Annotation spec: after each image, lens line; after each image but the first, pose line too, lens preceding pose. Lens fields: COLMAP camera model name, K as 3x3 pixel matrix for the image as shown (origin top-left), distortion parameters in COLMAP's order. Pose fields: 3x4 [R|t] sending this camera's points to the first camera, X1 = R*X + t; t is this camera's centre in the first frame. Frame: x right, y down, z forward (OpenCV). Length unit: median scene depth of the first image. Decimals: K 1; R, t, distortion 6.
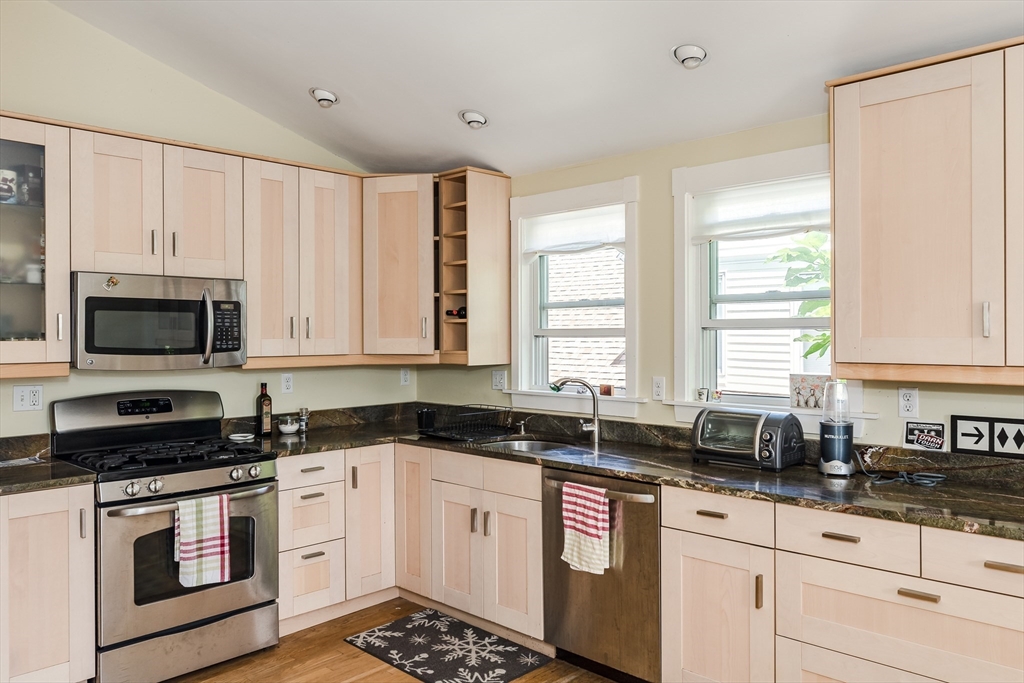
lens RADIAL K [[723.4, 0, 512.0], [0, 723.4, 341.5], [0, 0, 1]] dist [0.005226, 0.001369]
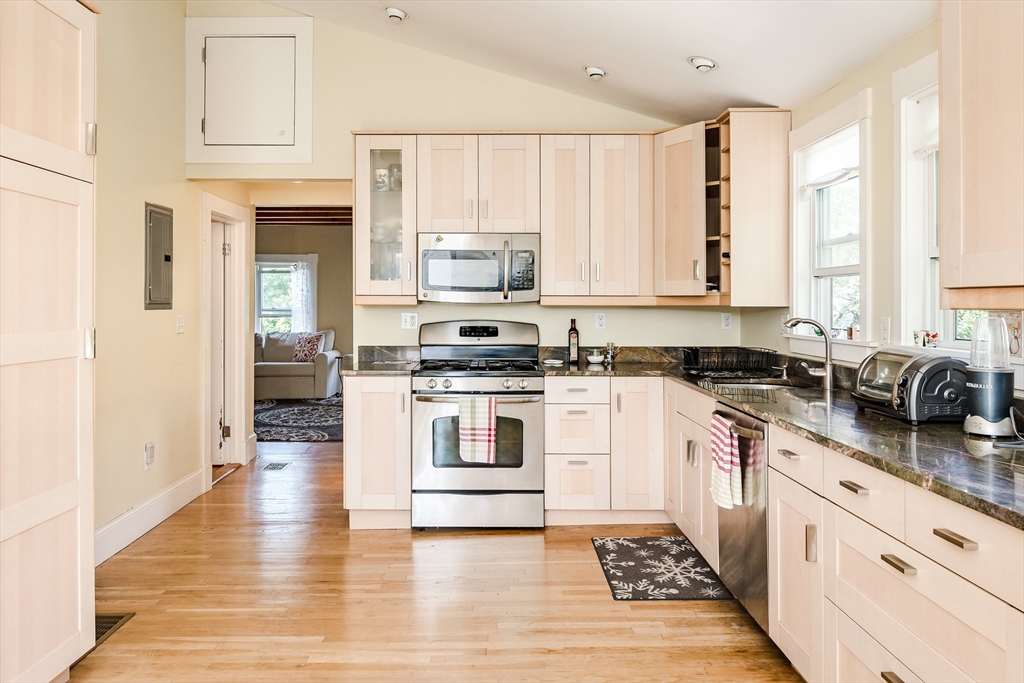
lens RADIAL K [[733.1, 0, 508.9], [0, 733.1, 304.6], [0, 0, 1]] dist [0.002333, 0.001638]
pose [[0.718339, 0.009555, -0.695628, 0.490783], [-0.011792, 0.999929, 0.001558, 0.037981], [0.695594, 0.007084, 0.718400, 0.062561]]
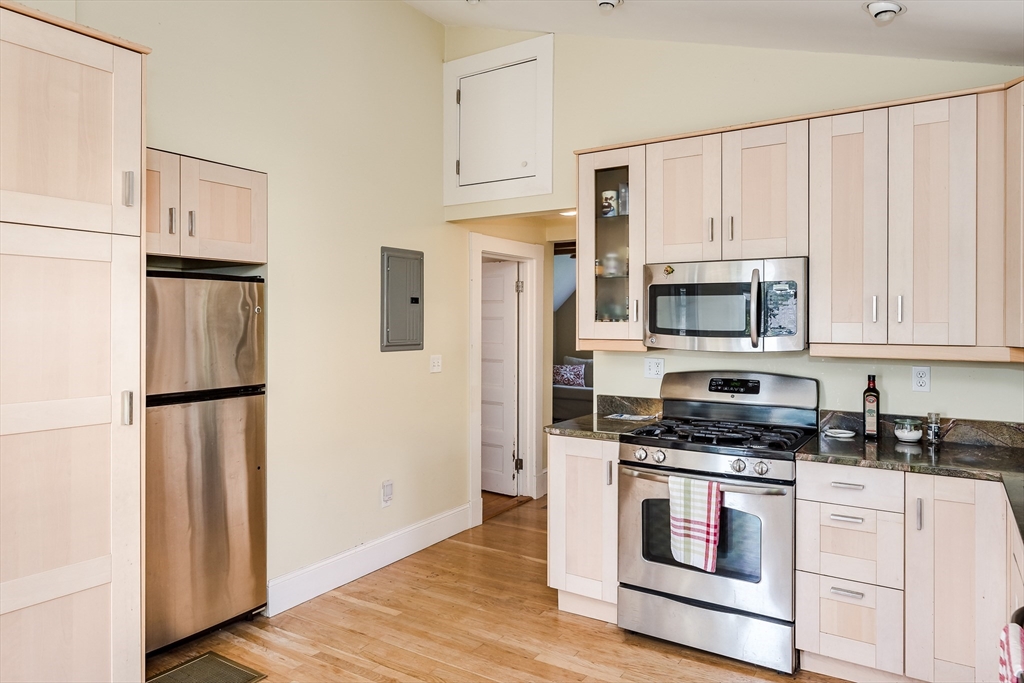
lens RADIAL K [[658.8, 0, 528.2], [0, 658.8, 327.6], [0, 0, 1]] dist [0.001301, 0.000642]
pose [[0.221336, 0.015299, -0.975078, 0.366355], [-0.012916, 0.999835, 0.012755, -0.003245], [0.975112, 0.009771, 0.221497, 0.507884]]
